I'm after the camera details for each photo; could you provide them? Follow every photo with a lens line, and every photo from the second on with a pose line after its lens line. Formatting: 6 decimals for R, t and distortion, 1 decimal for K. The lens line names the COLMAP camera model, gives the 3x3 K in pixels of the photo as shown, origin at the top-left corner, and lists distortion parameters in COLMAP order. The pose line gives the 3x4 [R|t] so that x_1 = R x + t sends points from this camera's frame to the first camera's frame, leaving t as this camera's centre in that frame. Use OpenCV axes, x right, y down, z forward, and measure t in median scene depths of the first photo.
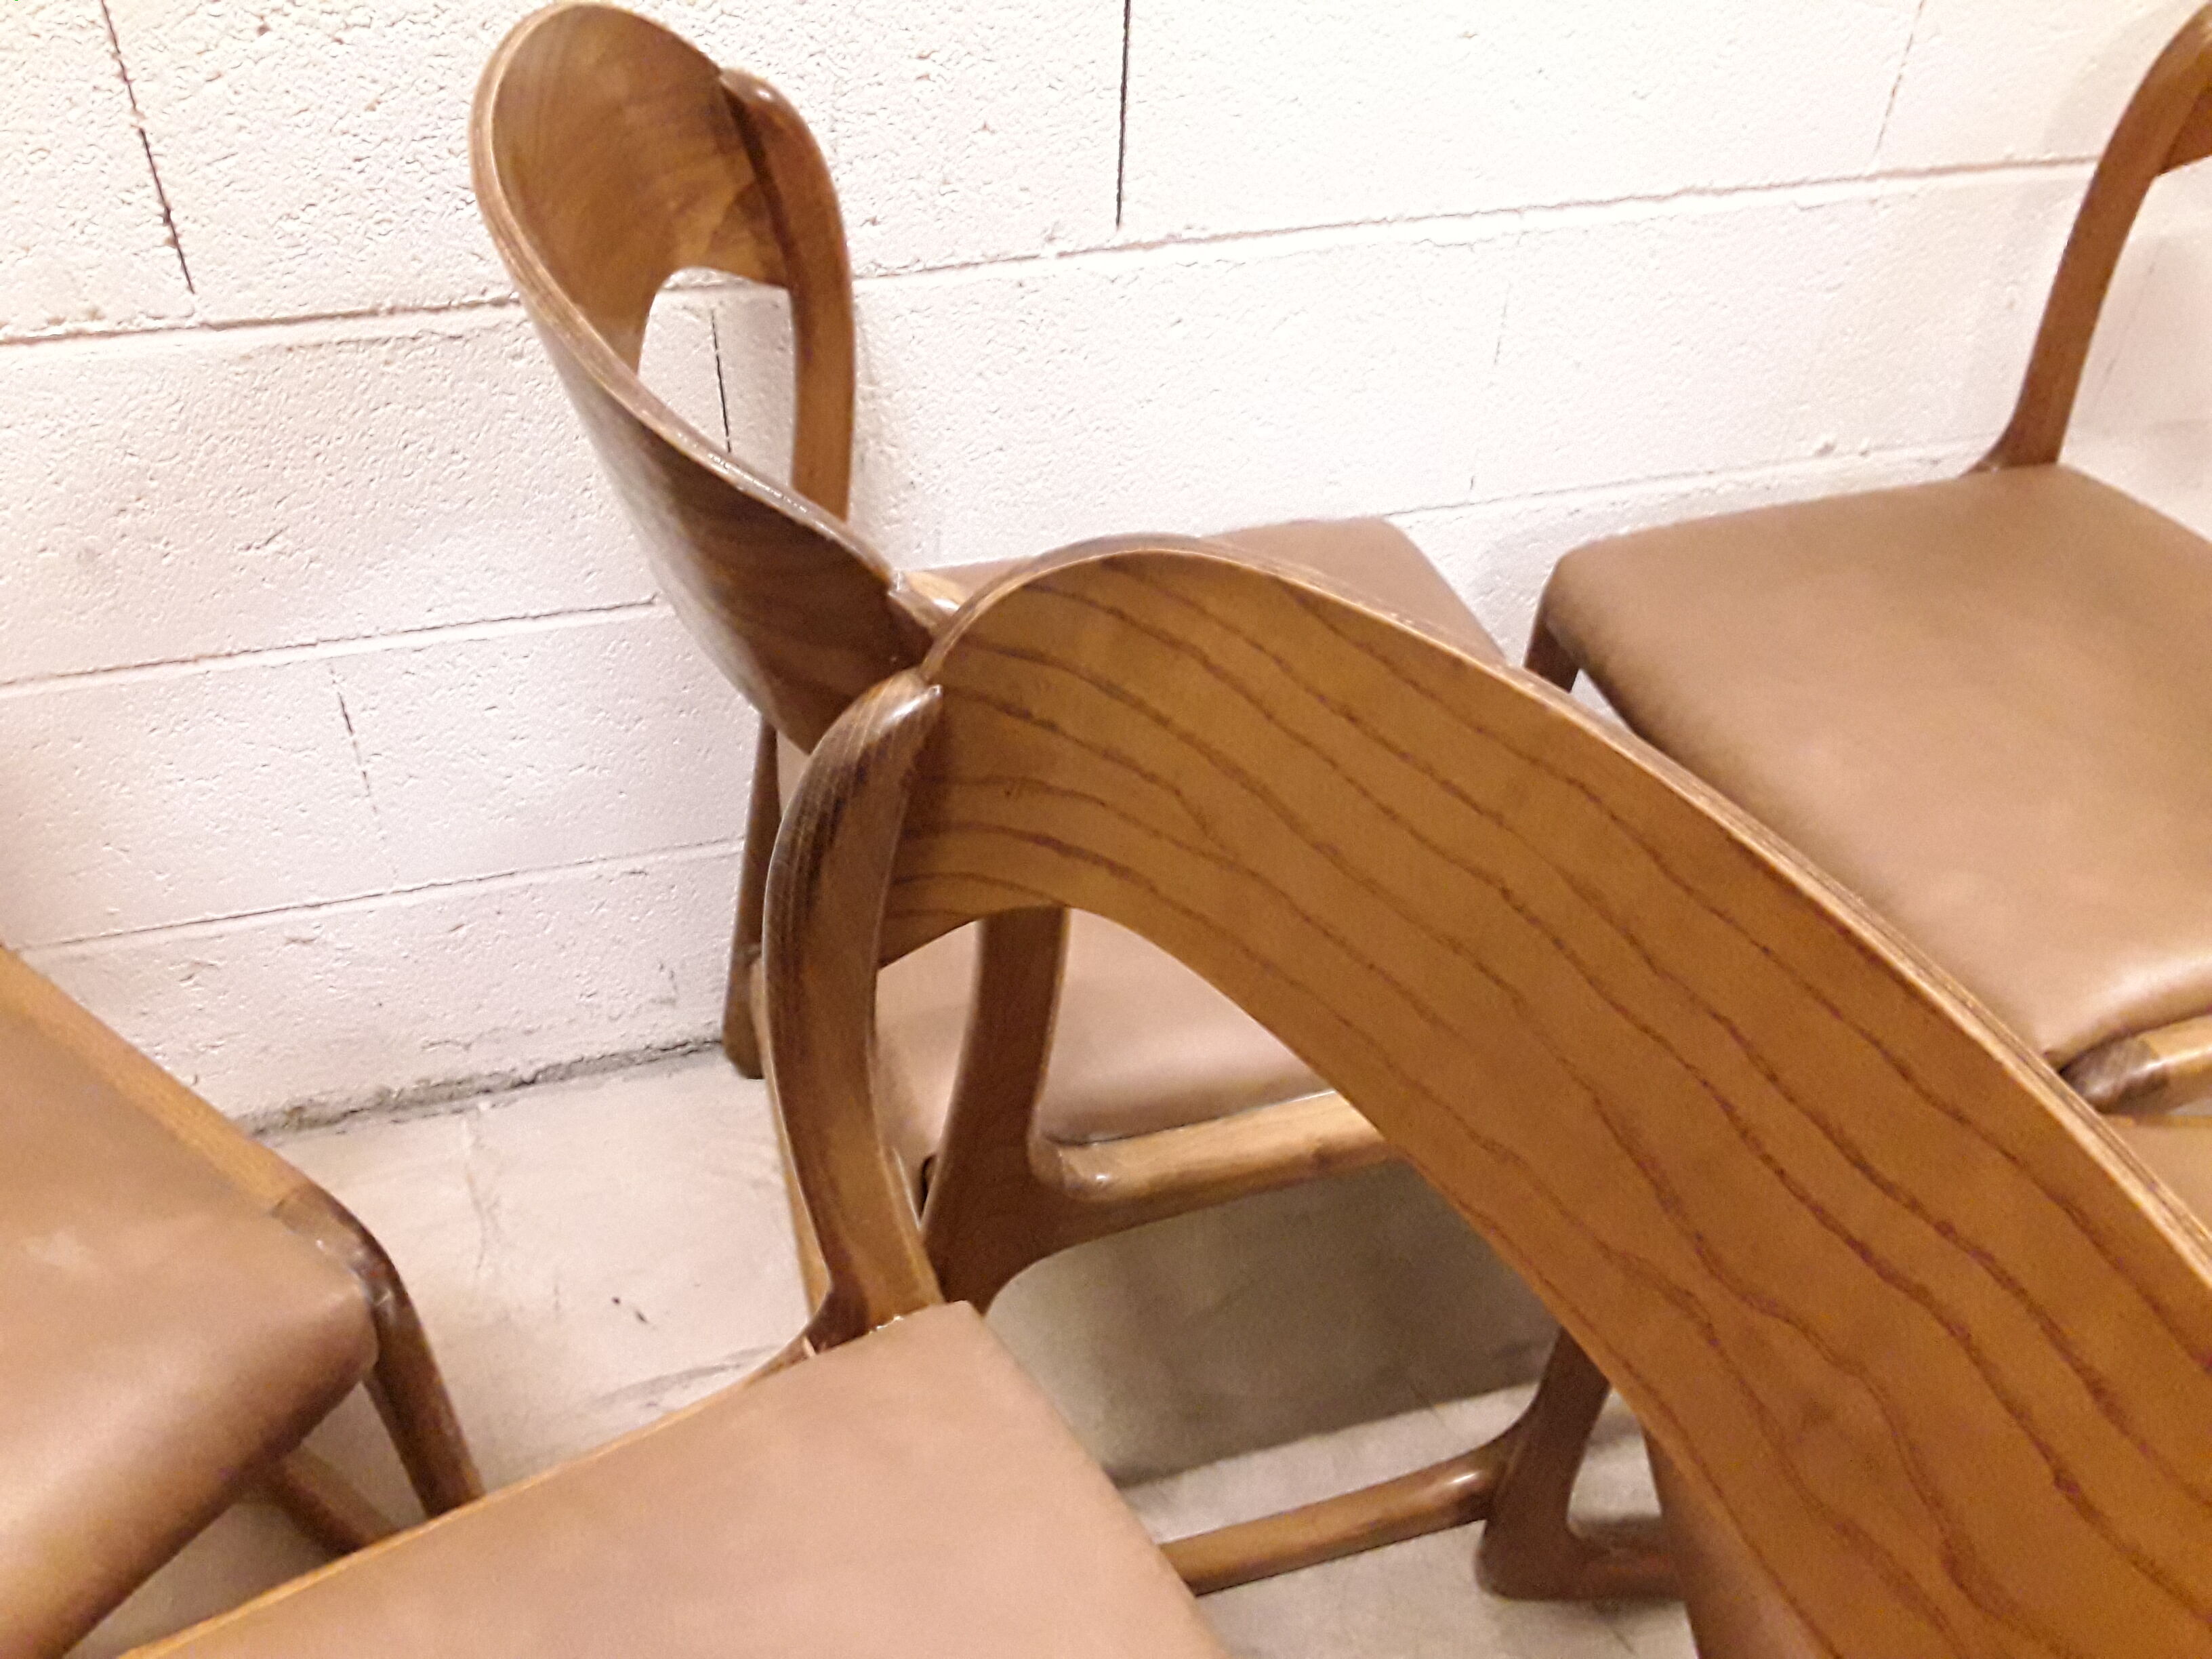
lens RADIAL K [[1768.6, 0, 1131.4], [0, 1768.6, 774.6], [0, 0, 1]] dist [0.008004, -0.045820]
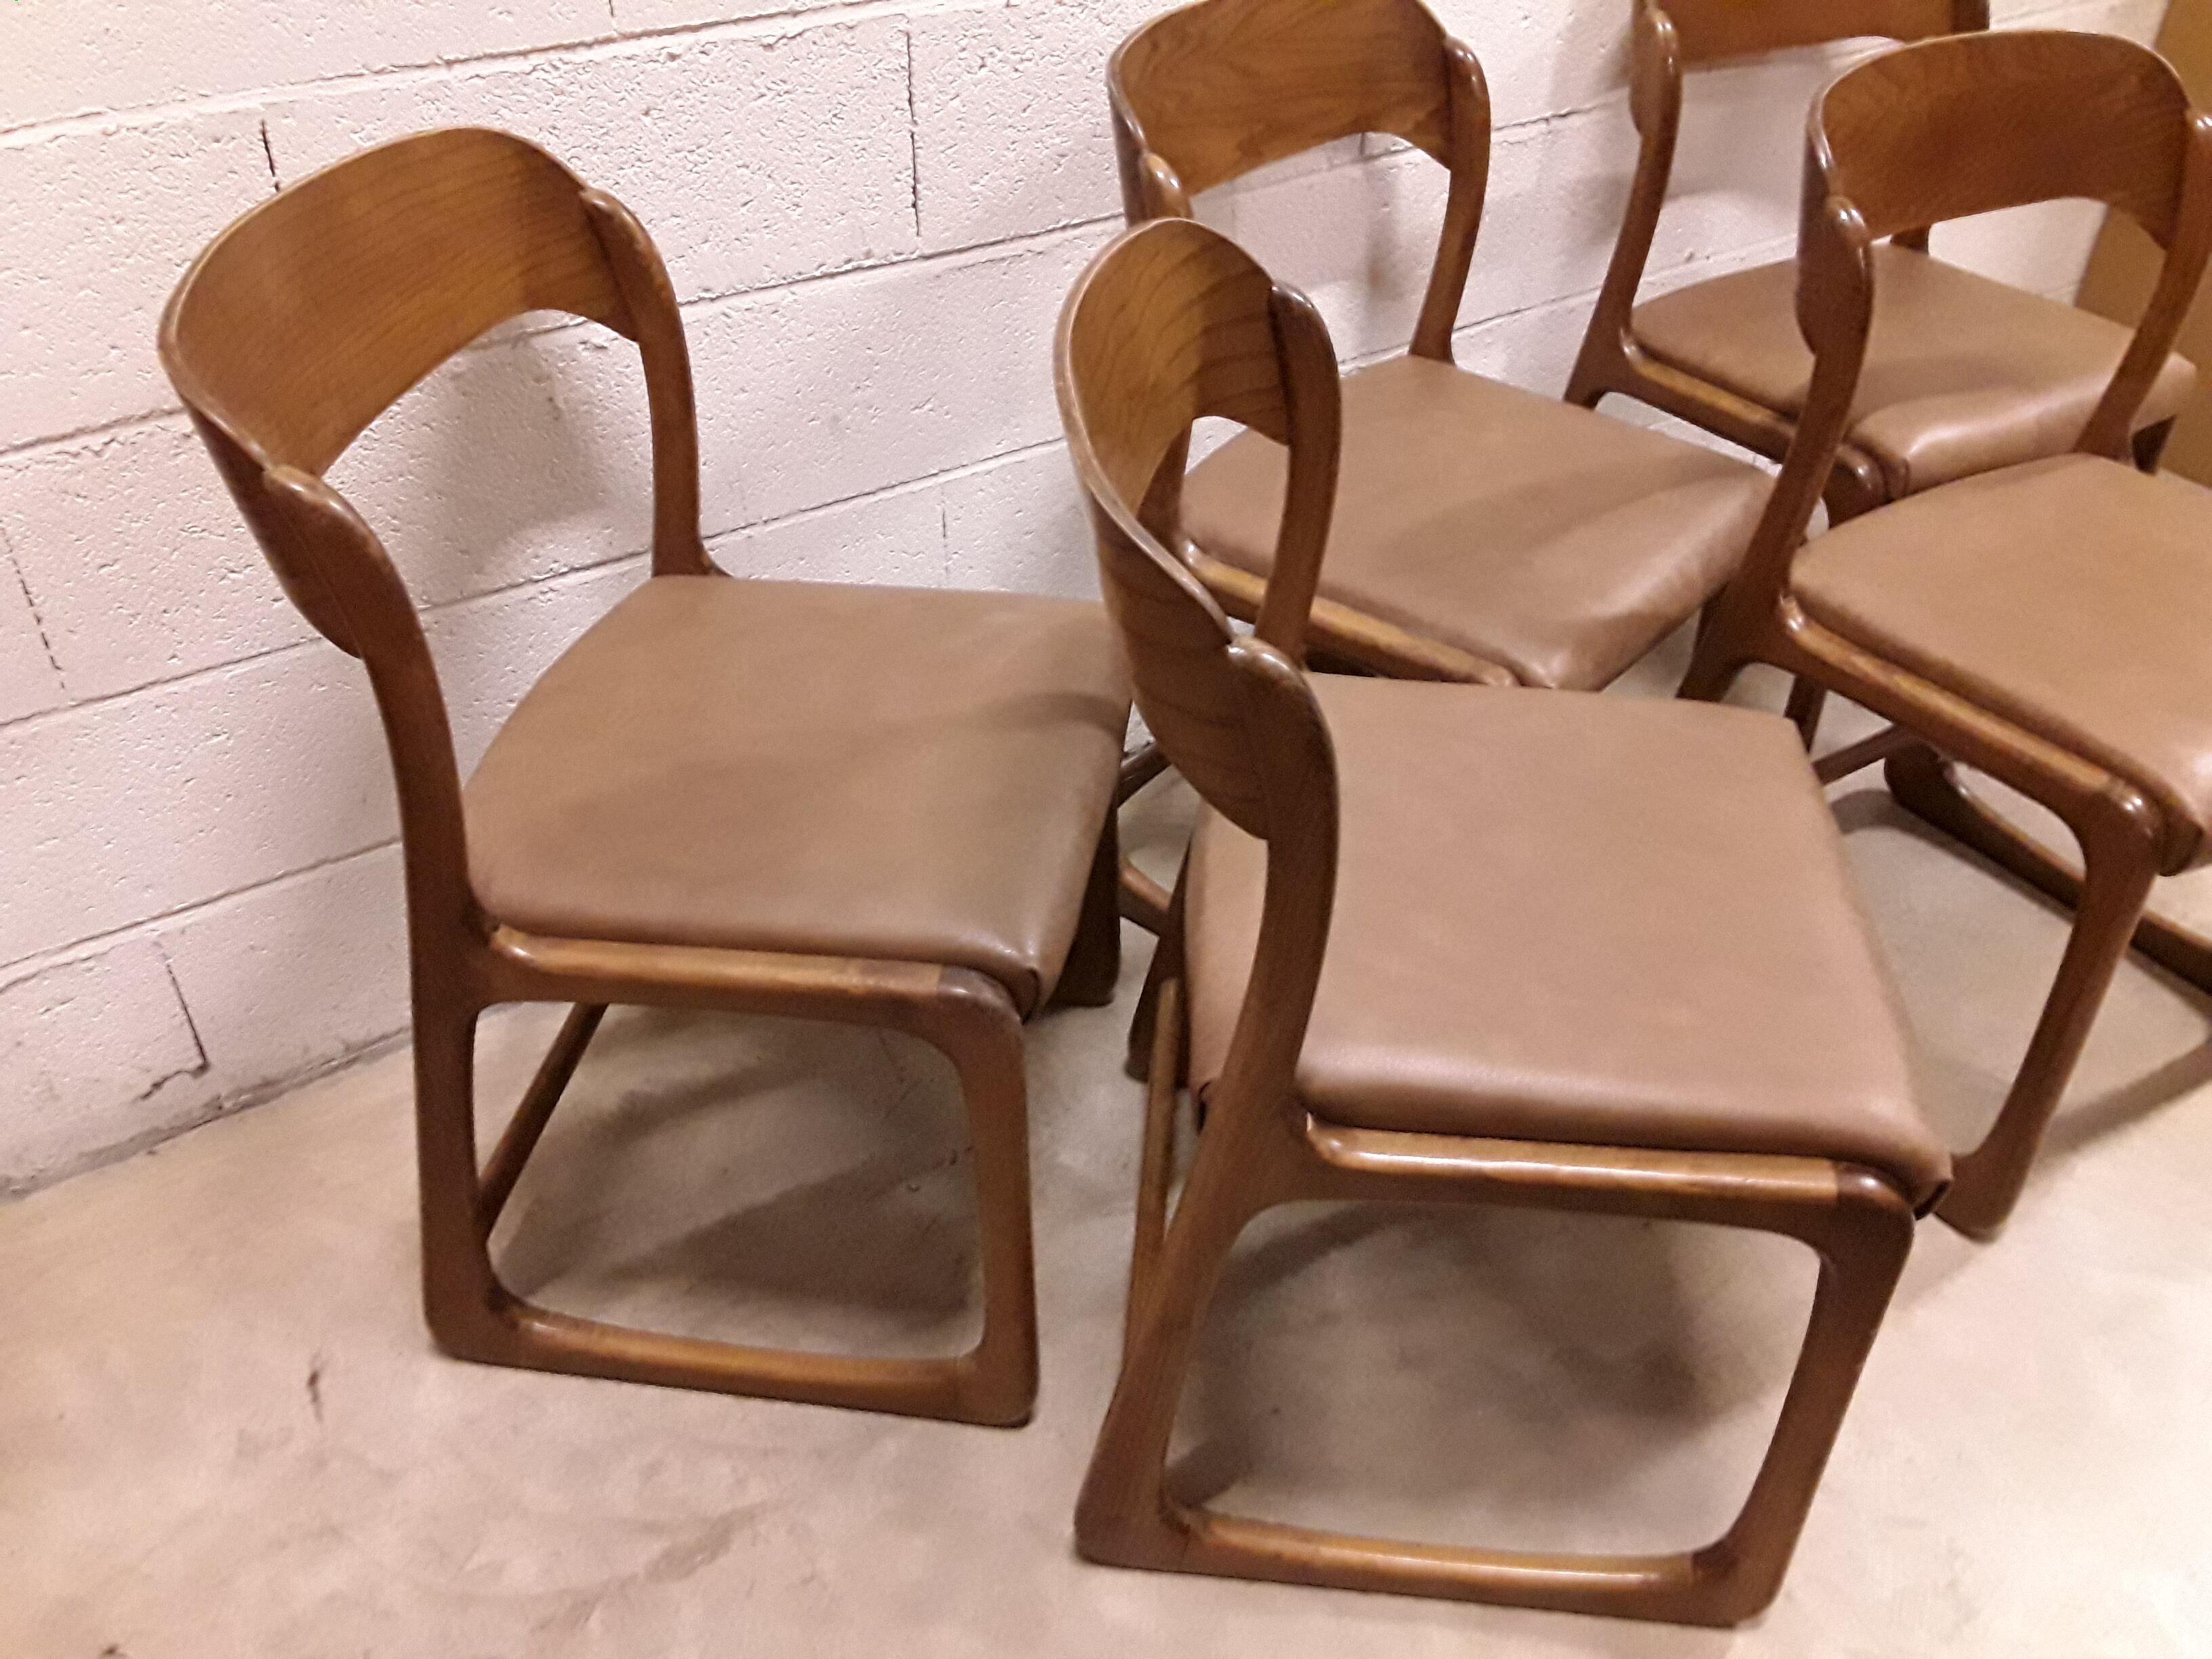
lens RADIAL K [[1768.6, 0, 1101.0], [0, 1768.6, 815.8], [0, 0, 1]] dist [0.008004, -0.045820]
pose [[0.943818, -0.200817, 0.262449, -0.808199], [0.201724, 0.979154, 0.023773, 0.214675], [-0.261752, 0.030505, 0.964653, -0.524748]]
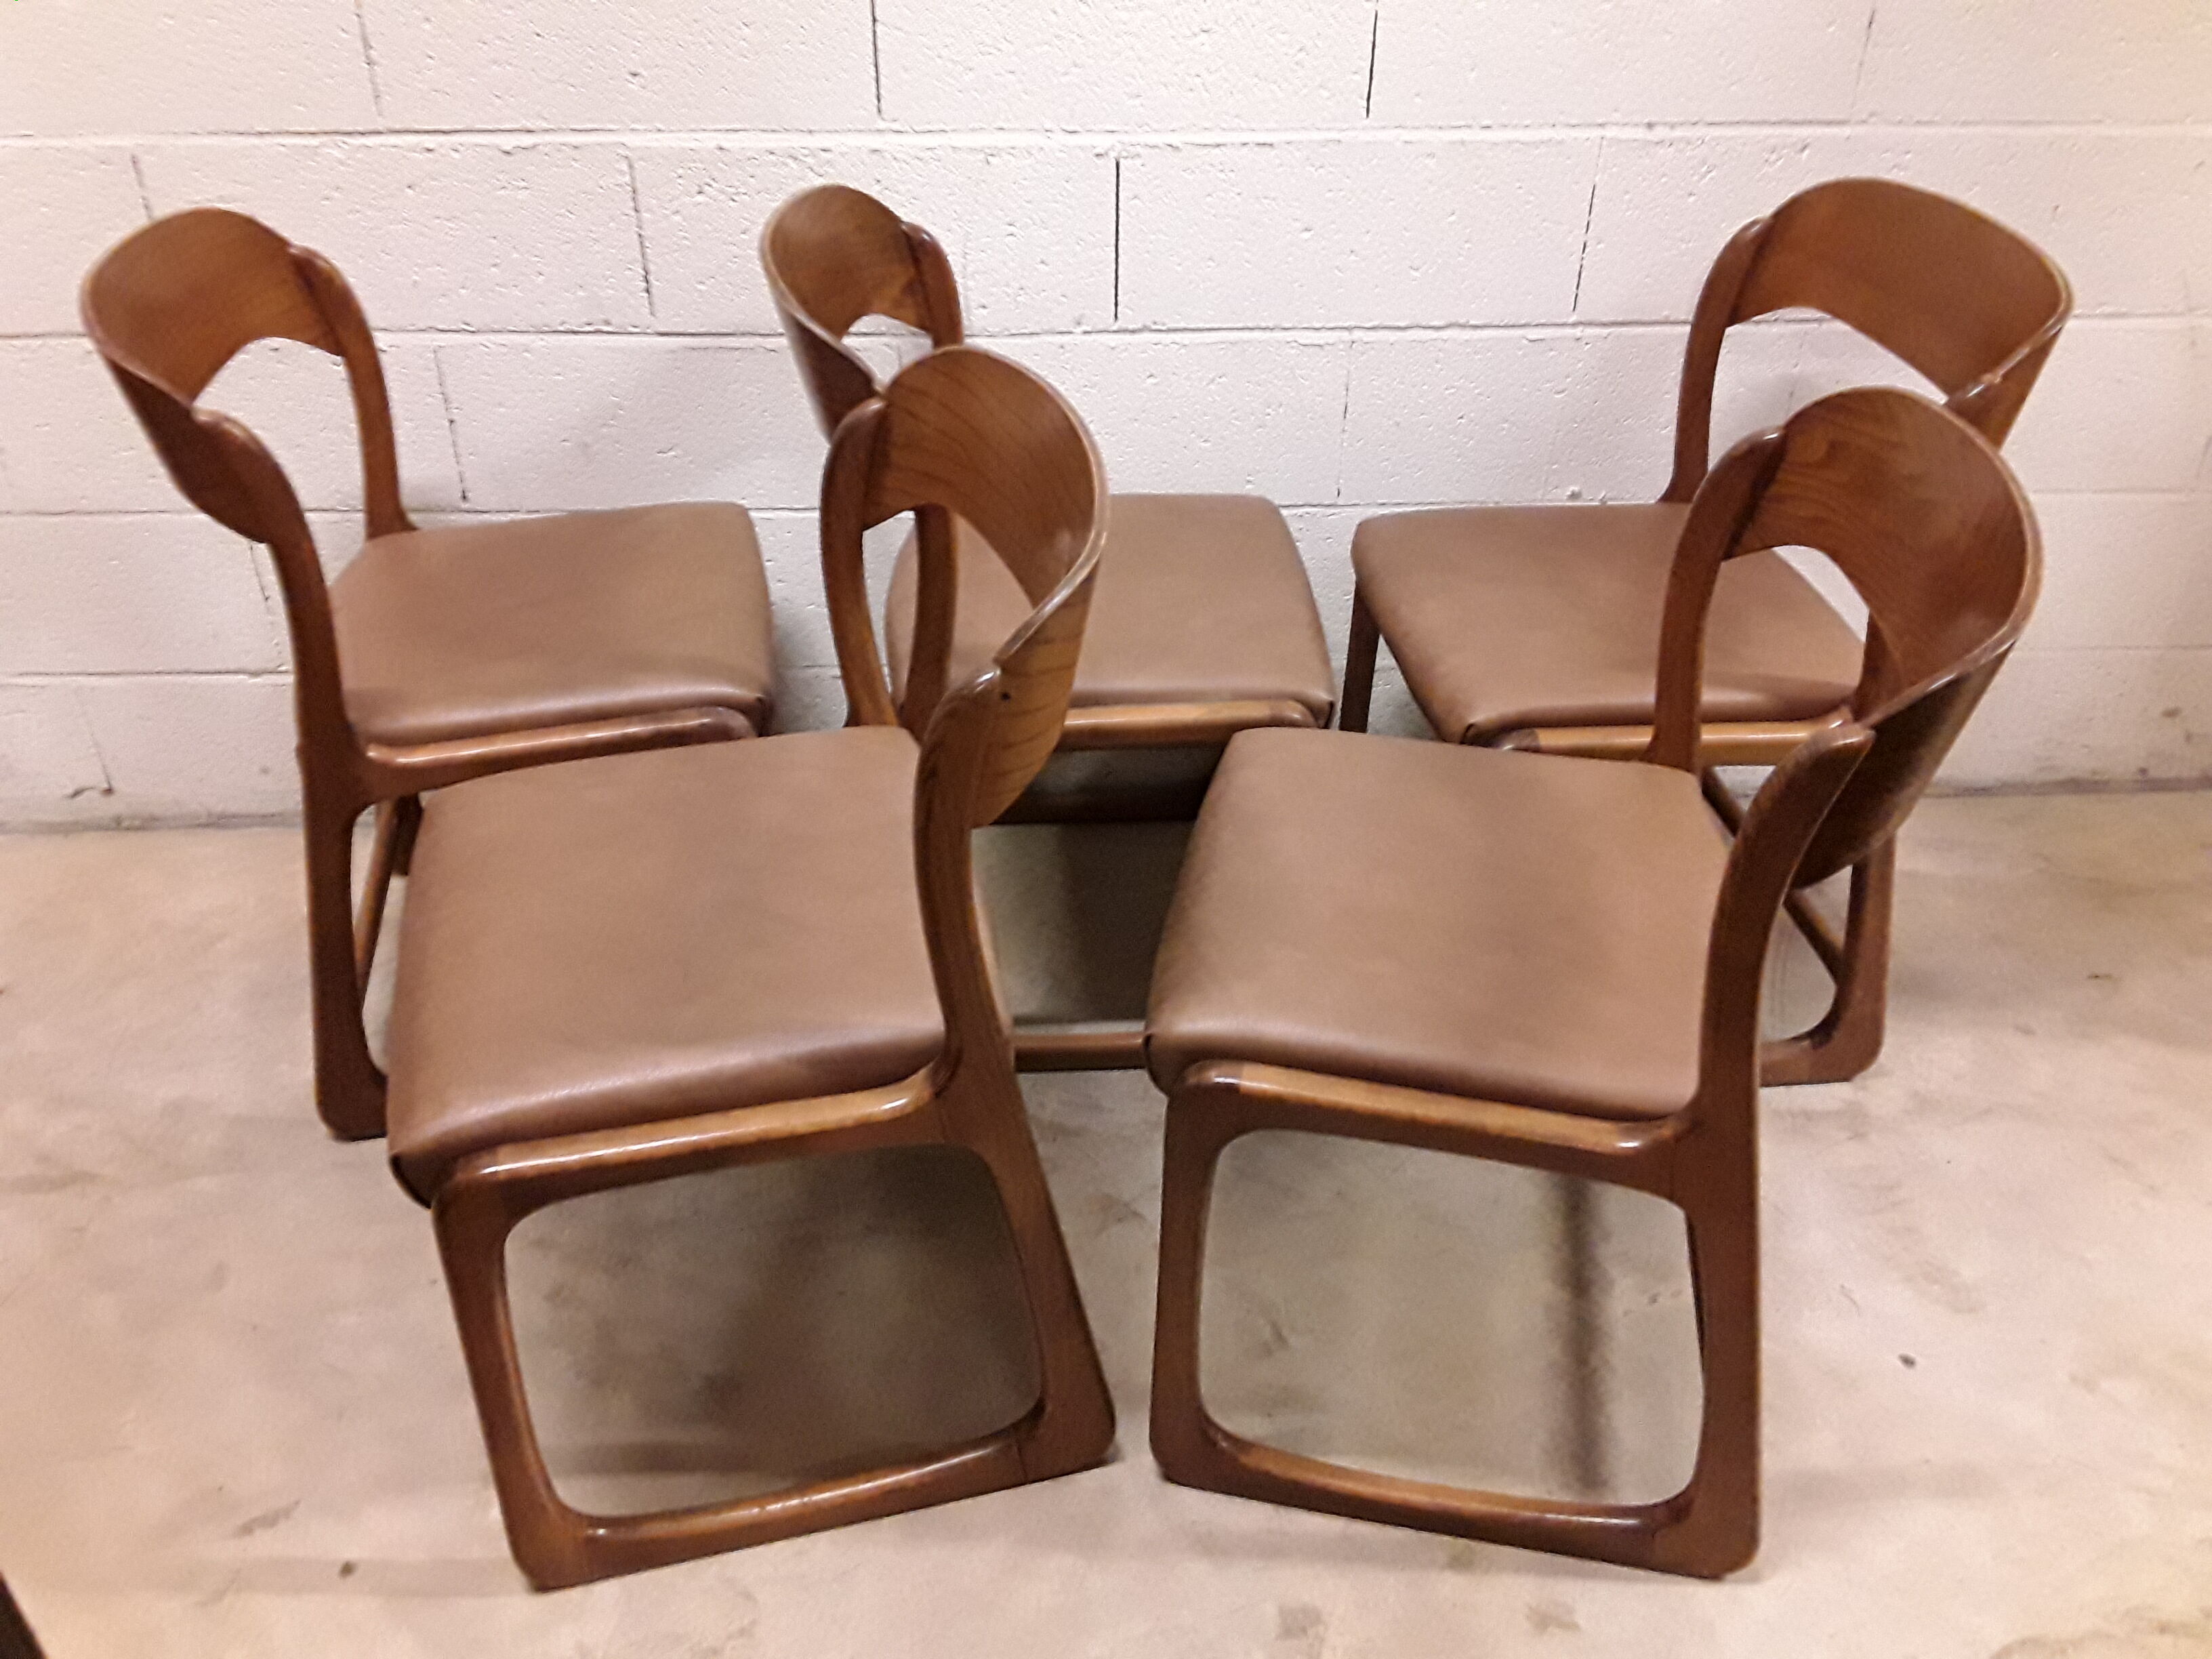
lens RADIAL K [[1768.6, 0, 1118.1], [0, 1768.6, 846.8], [0, 0, 1]] dist [0.008004, -0.045820]
pose [[0.977064, 0.115665, -0.178795, 0.377250], [-0.127226, 0.990371, -0.054569, 0.330623], [0.170762, 0.076065, 0.982372, -0.763132]]
